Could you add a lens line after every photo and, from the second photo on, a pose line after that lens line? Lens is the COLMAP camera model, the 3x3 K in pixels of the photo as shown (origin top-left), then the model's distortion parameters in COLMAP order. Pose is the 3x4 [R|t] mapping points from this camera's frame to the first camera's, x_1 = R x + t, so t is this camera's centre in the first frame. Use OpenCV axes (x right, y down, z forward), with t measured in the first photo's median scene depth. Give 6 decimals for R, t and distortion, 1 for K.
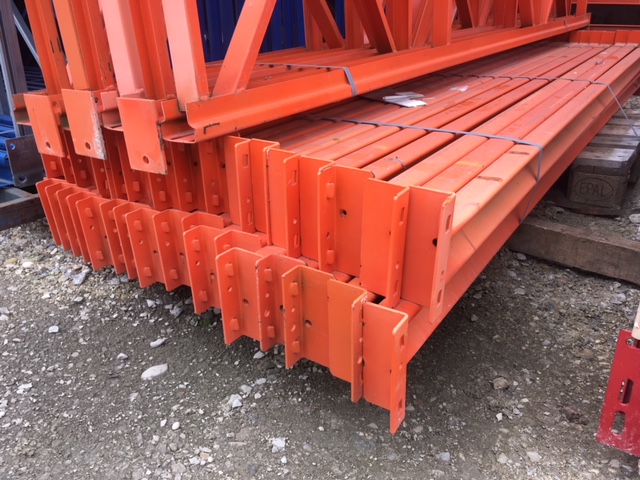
lens RADIAL K [[545.3, 0, 318.7], [0, 545.3, 239.9], [0, 0, 1]] dist [0.045071, -0.011873]
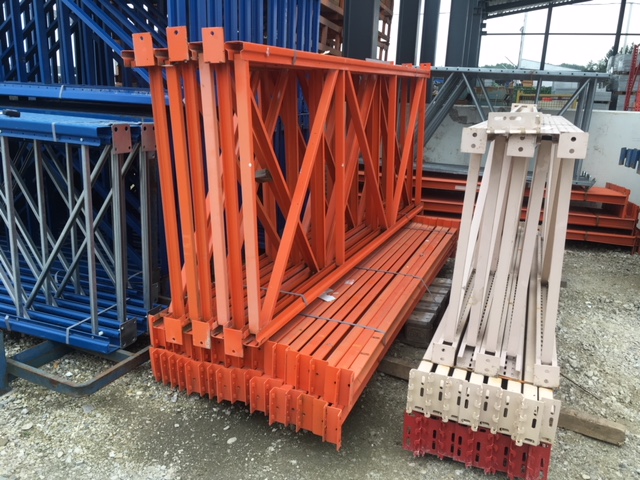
lens RADIAL K [[545.3, 0, 320.9], [0, 545.3, 239.0], [0, 0, 1]] dist [0.045071, -0.011873]
pose [[0.978928, -0.004701, 0.204151, -0.437091], [0.034224, 0.989371, -0.141326, -0.290799], [-0.201317, 0.145335, 0.968684, -1.603103]]
